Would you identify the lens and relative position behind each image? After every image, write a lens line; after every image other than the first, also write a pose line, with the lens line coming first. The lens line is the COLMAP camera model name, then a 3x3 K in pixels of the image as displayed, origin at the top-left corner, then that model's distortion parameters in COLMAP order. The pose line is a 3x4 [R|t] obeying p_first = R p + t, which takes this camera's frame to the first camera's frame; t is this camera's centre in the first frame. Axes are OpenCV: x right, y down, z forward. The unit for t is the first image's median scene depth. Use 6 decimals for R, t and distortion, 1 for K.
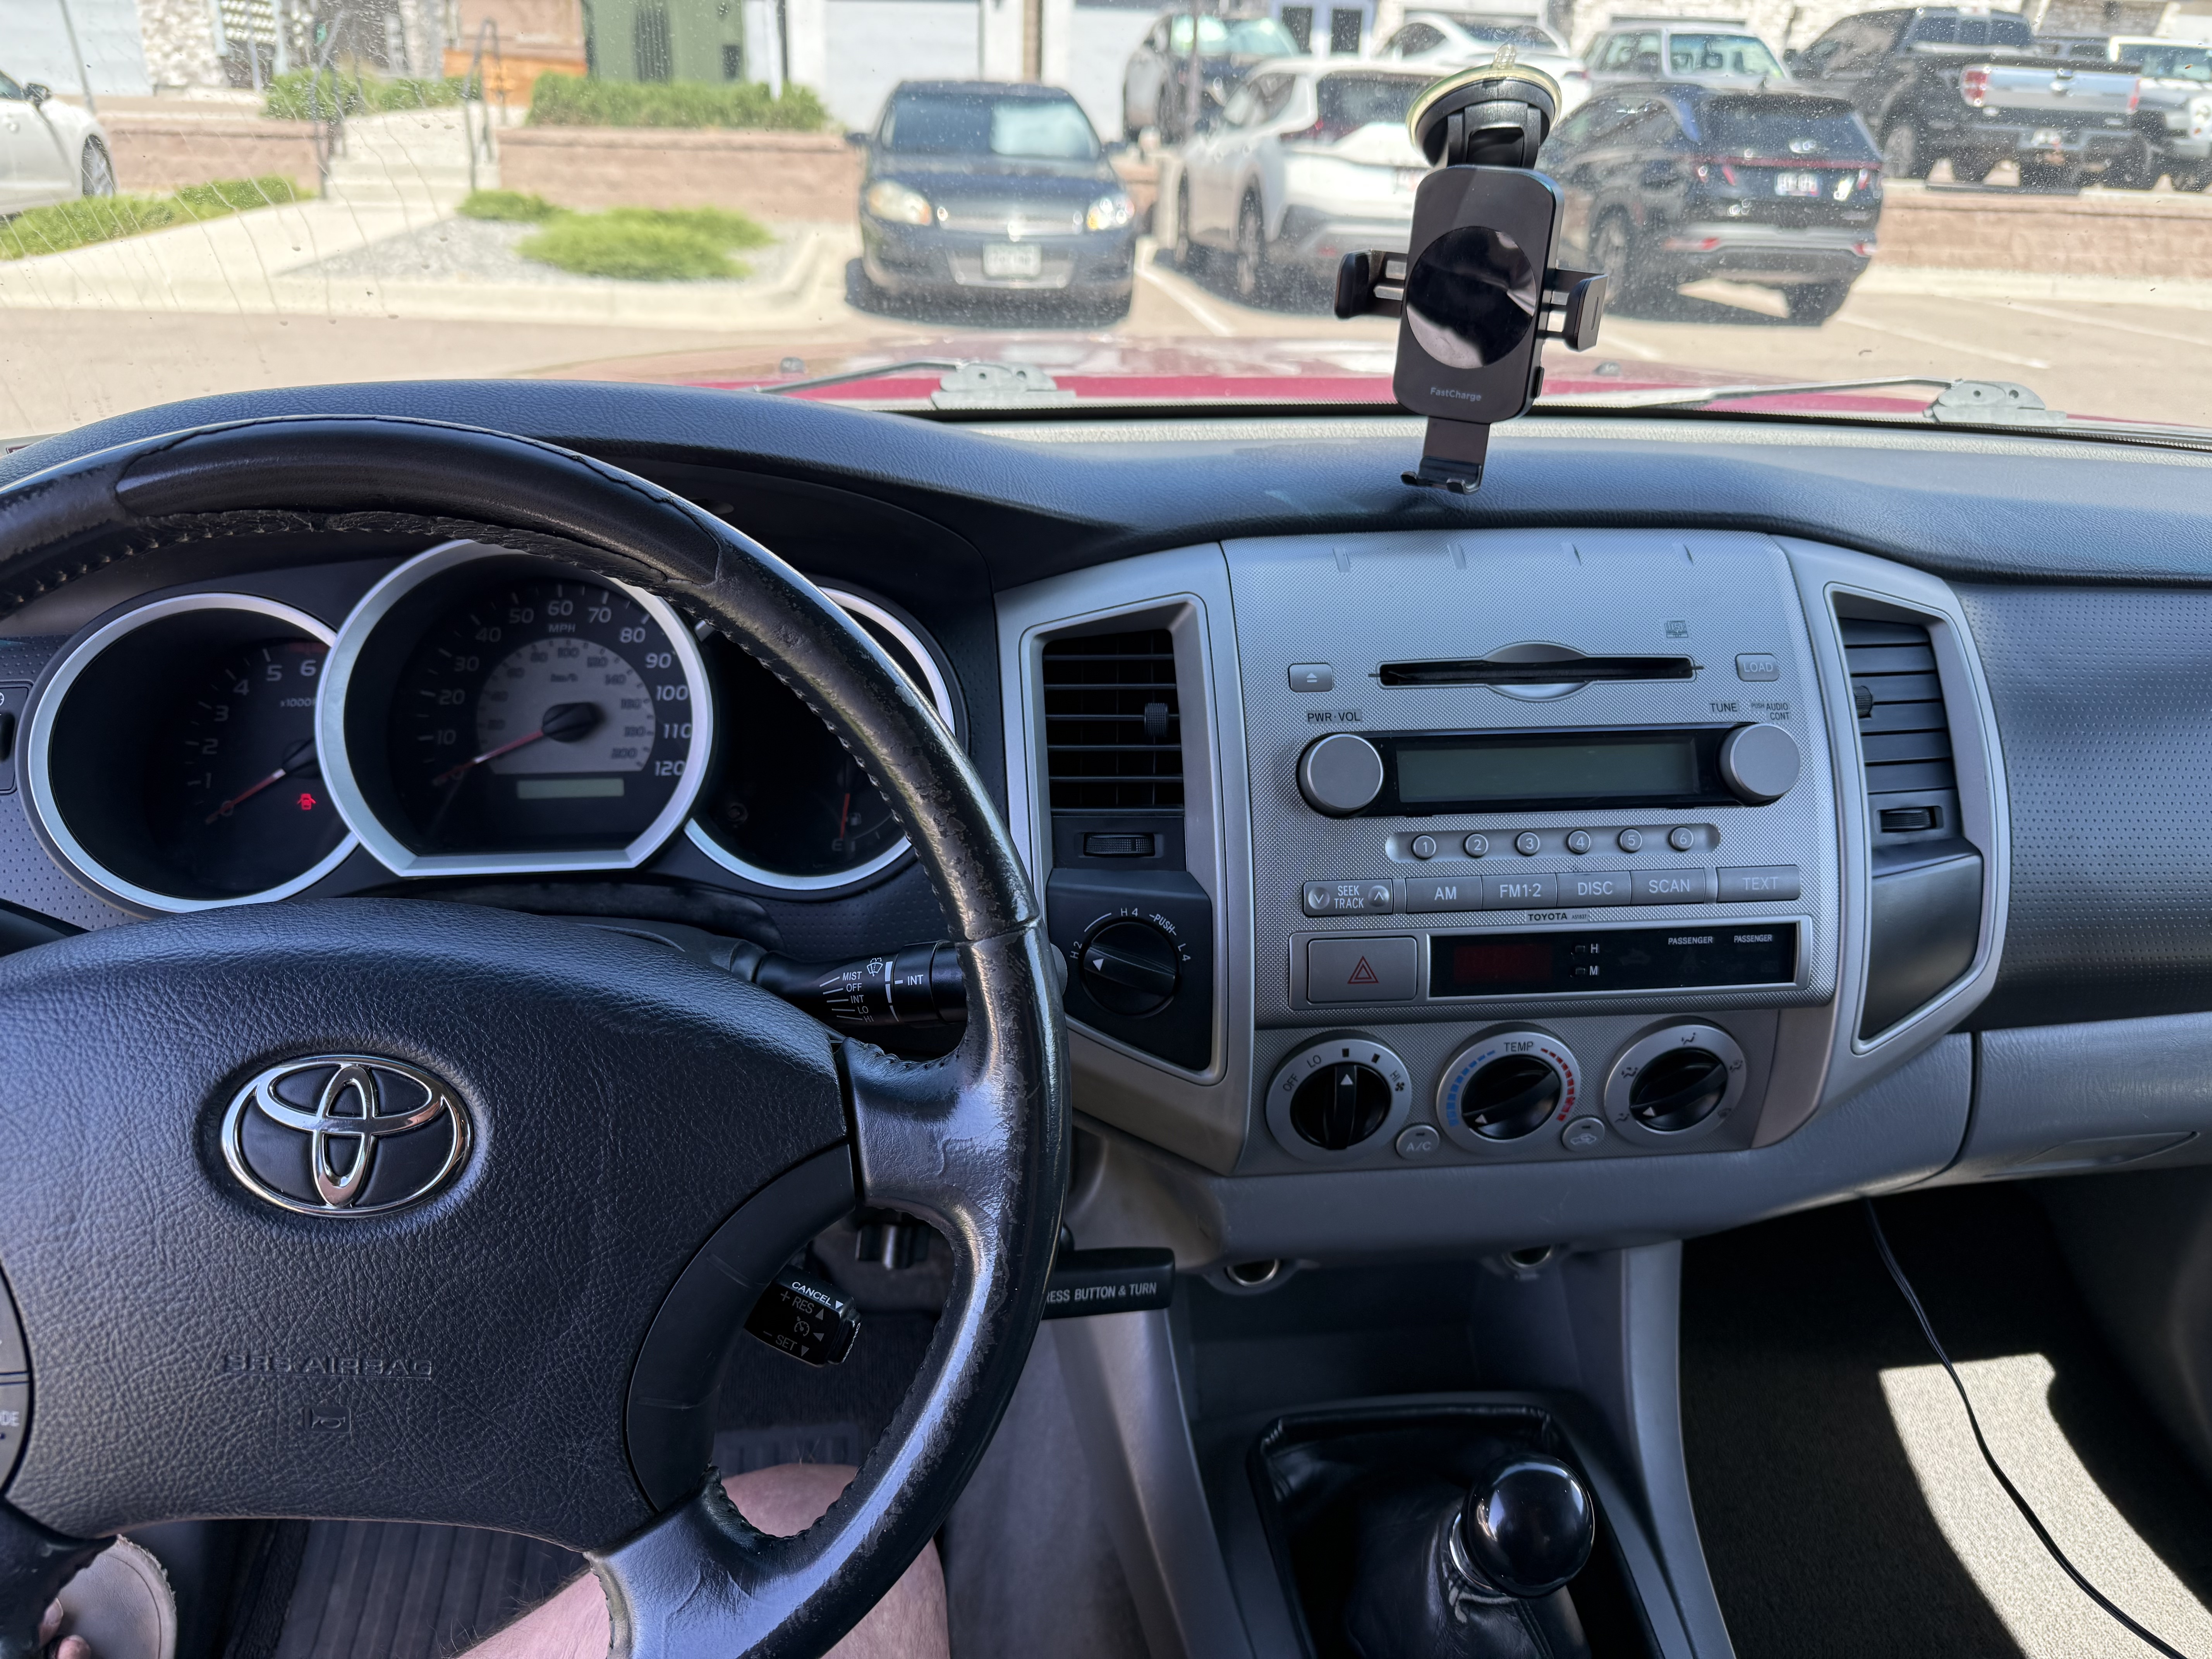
lens RADIAL K [[1623.7, 0, 1108.0], [0, 1623.7, 773.6], [0, 0, 1]] dist [0.074498, -0.139799]
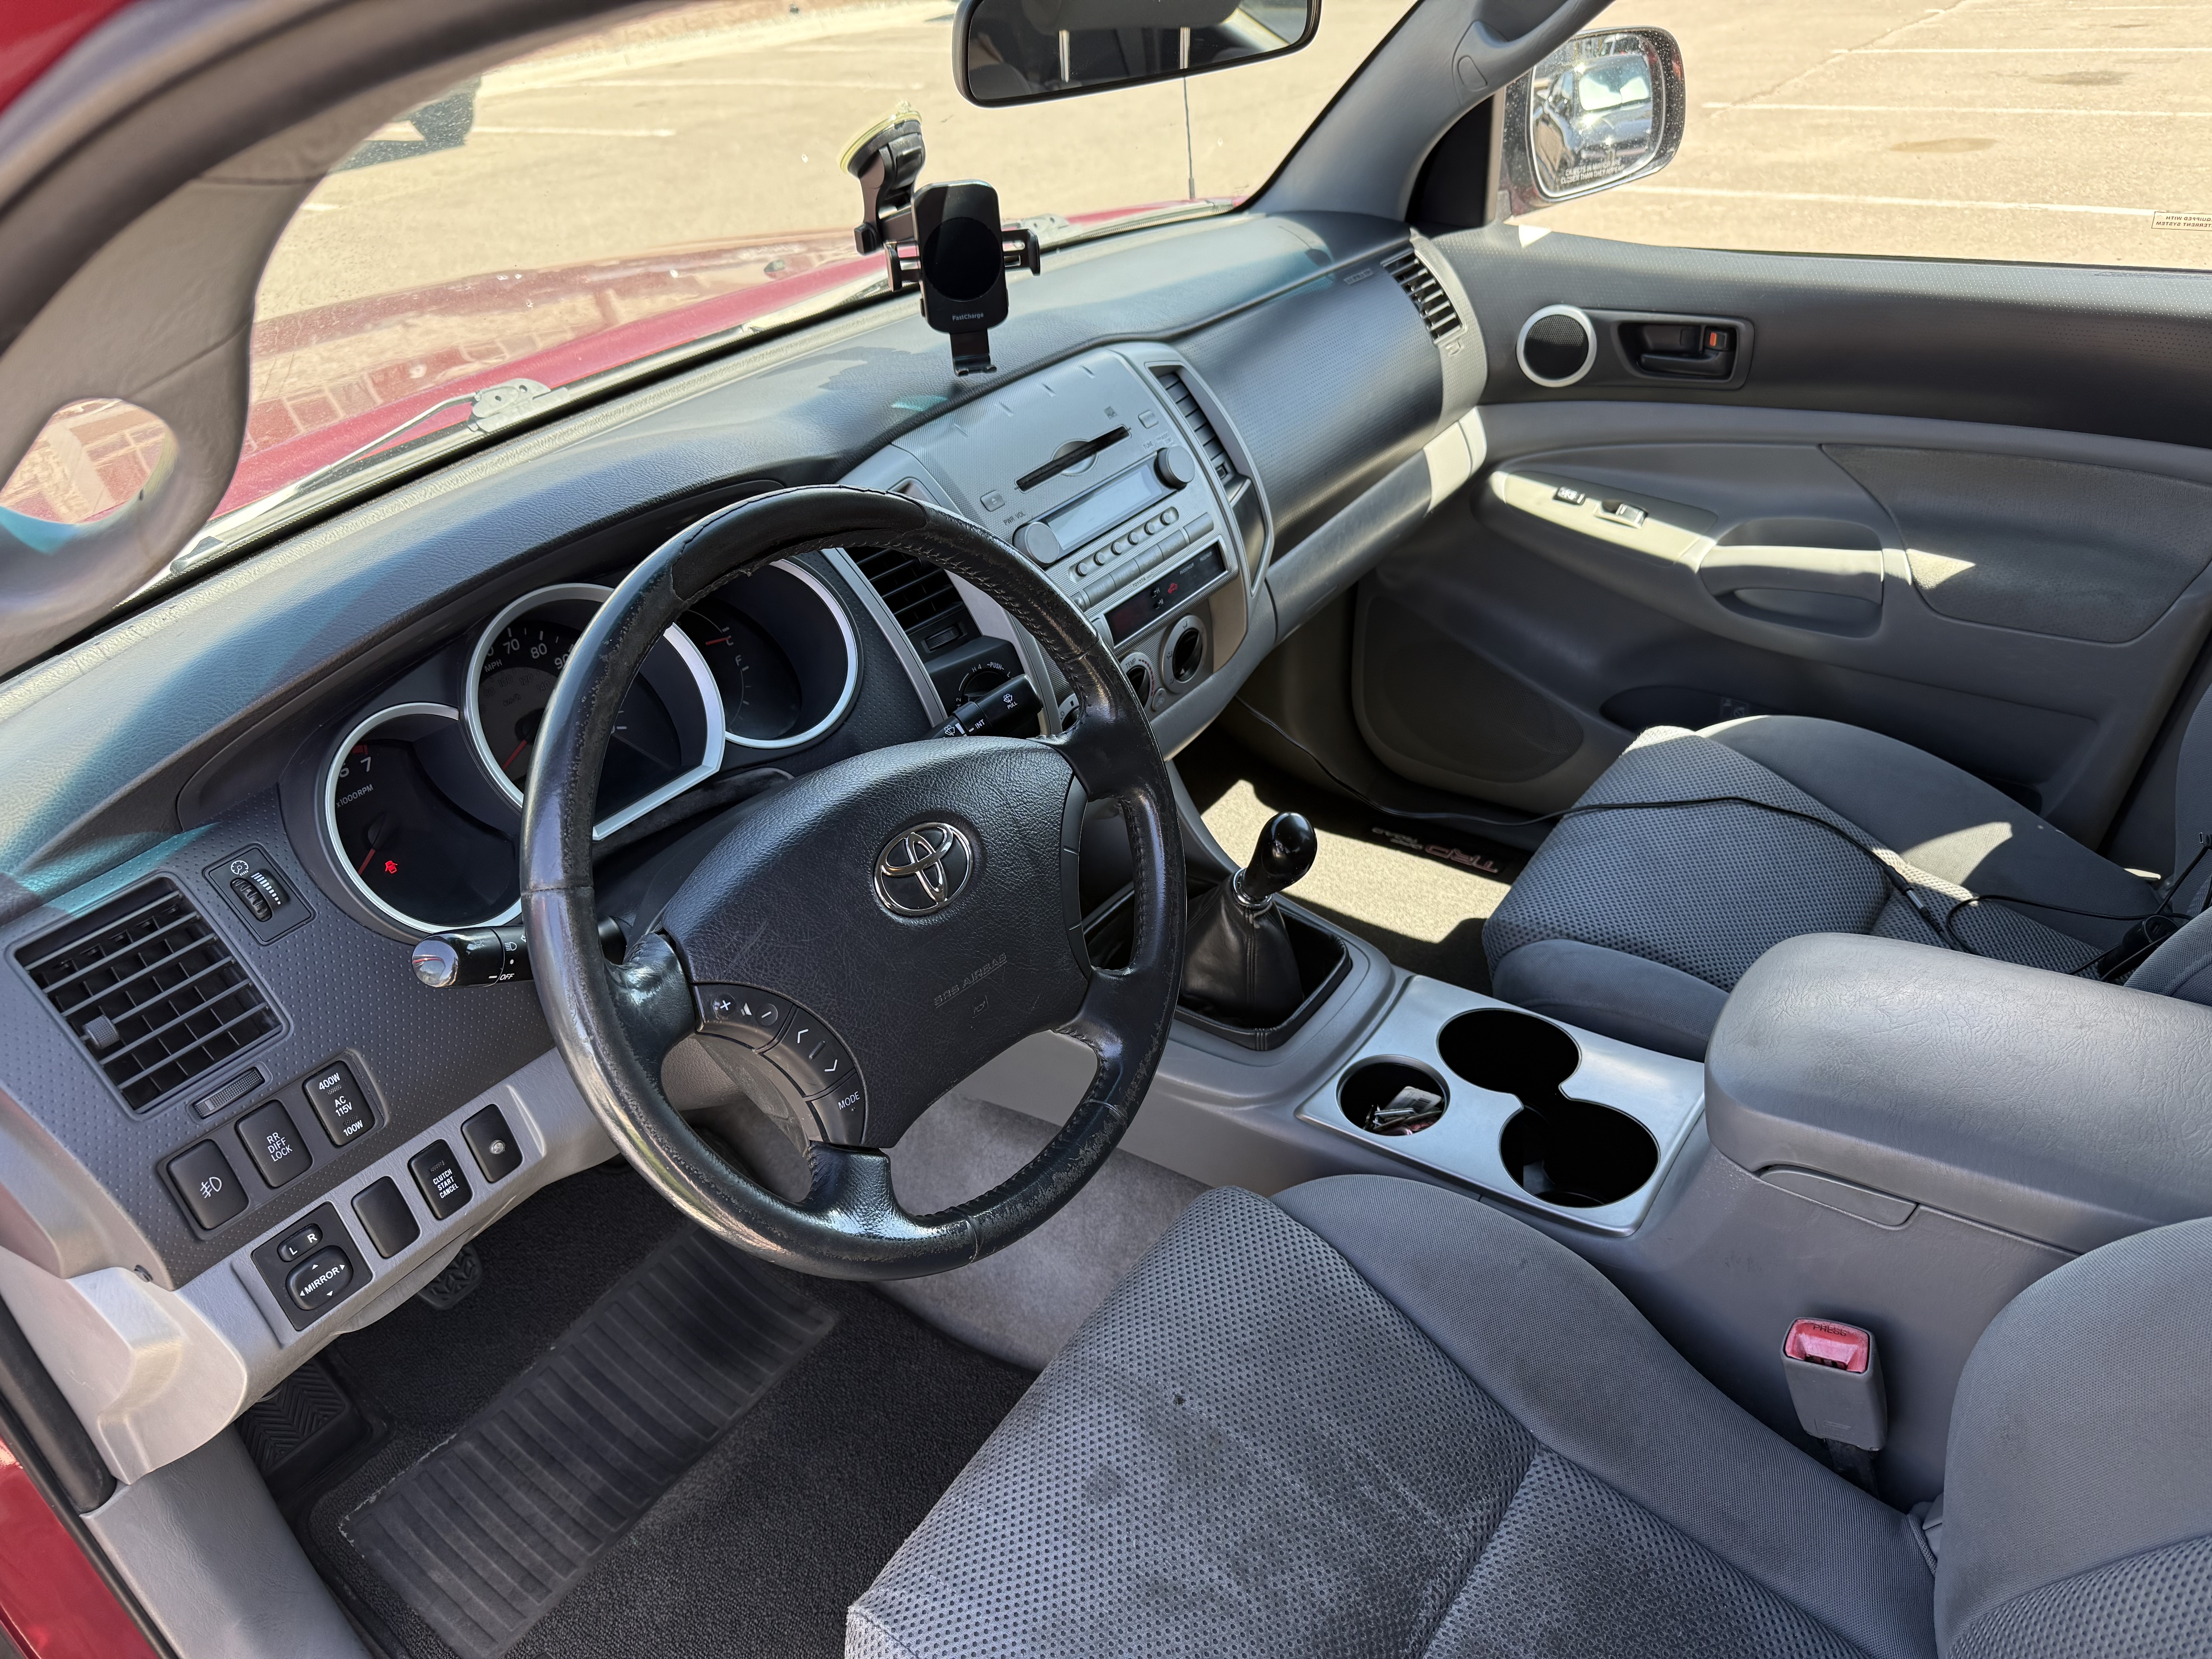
lens RADIAL K [[1623.7, 0, 1108.0], [0, 1623.7, 773.6], [0, 0, 1]] dist [0.074498, -0.139799]
pose [[0.692144, -0.431275, 0.578738, -0.845907], [0.368402, 0.900625, 0.230554, -0.142166], [-0.620658, 0.053632, 0.782245, -0.364356]]
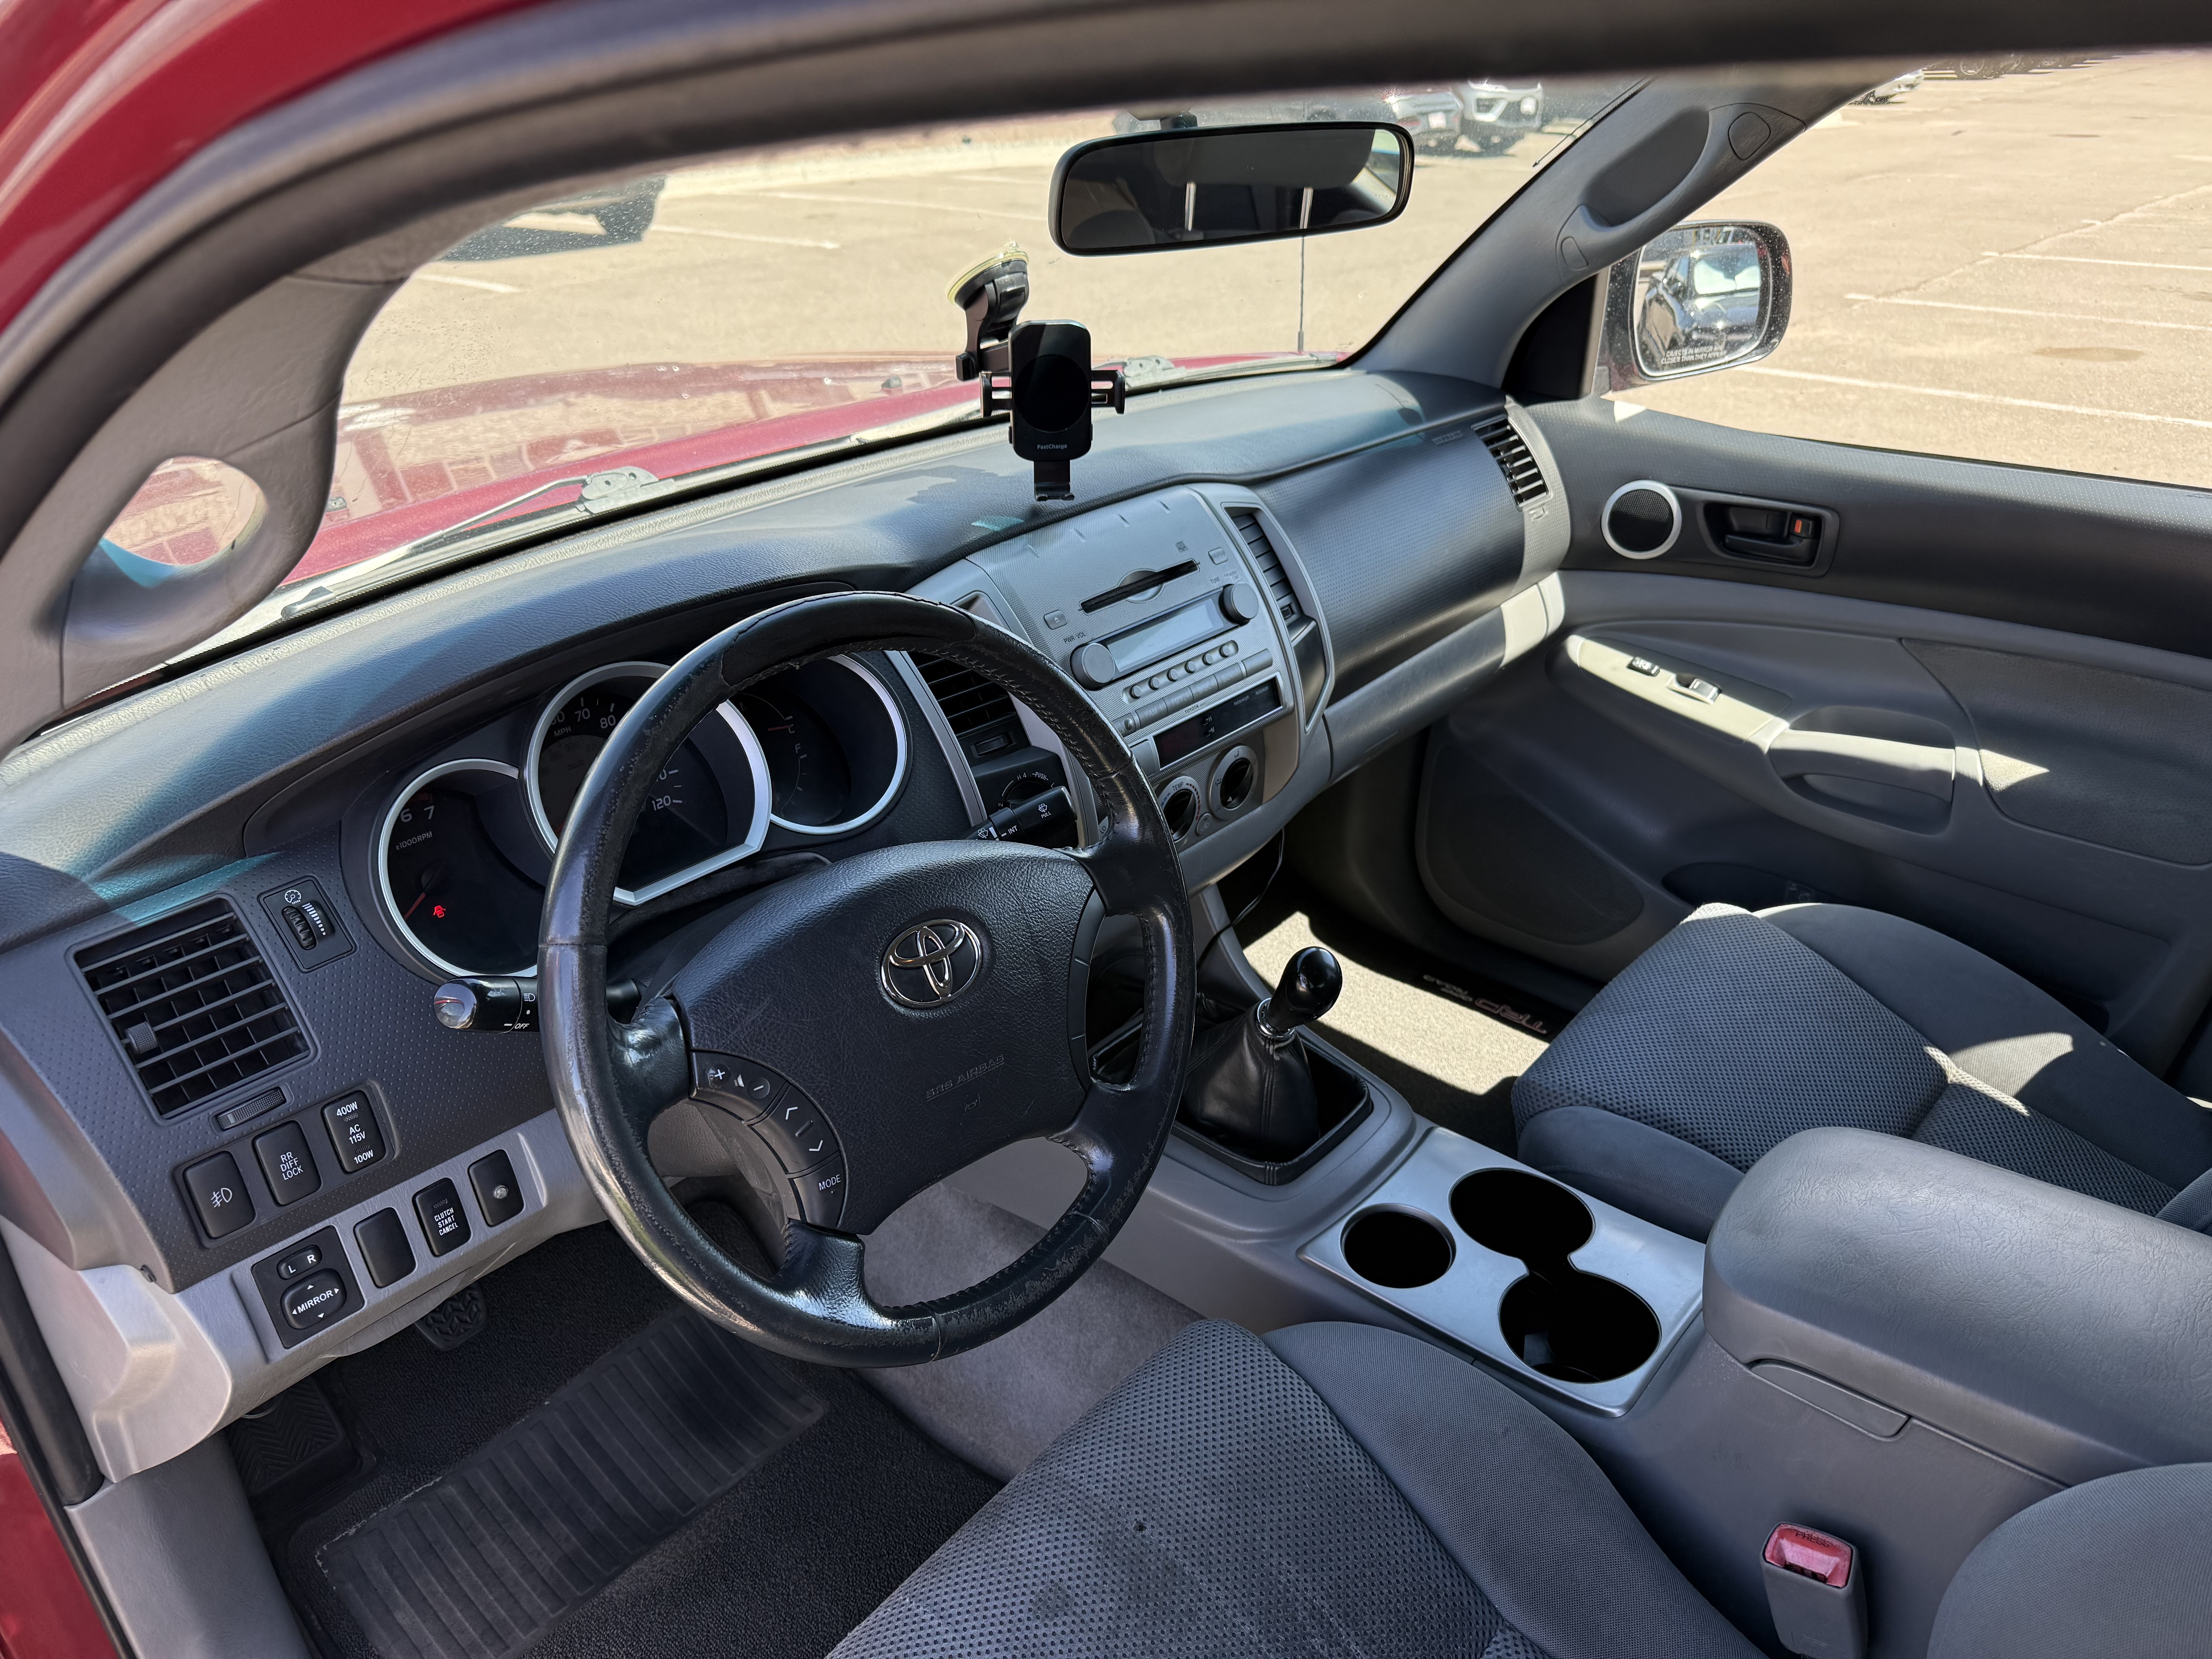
lens RADIAL K [[1611.7, 0, 1107.0], [0, 1611.7, 760.5], [0, 0, 1]] dist [0.080616, -0.135025]
pose [[0.764437, -0.312881, 0.563685, -0.820296], [0.287949, 0.947984, 0.135692, -0.128377], [-0.576820, 0.058584, 0.814768, -0.427412]]
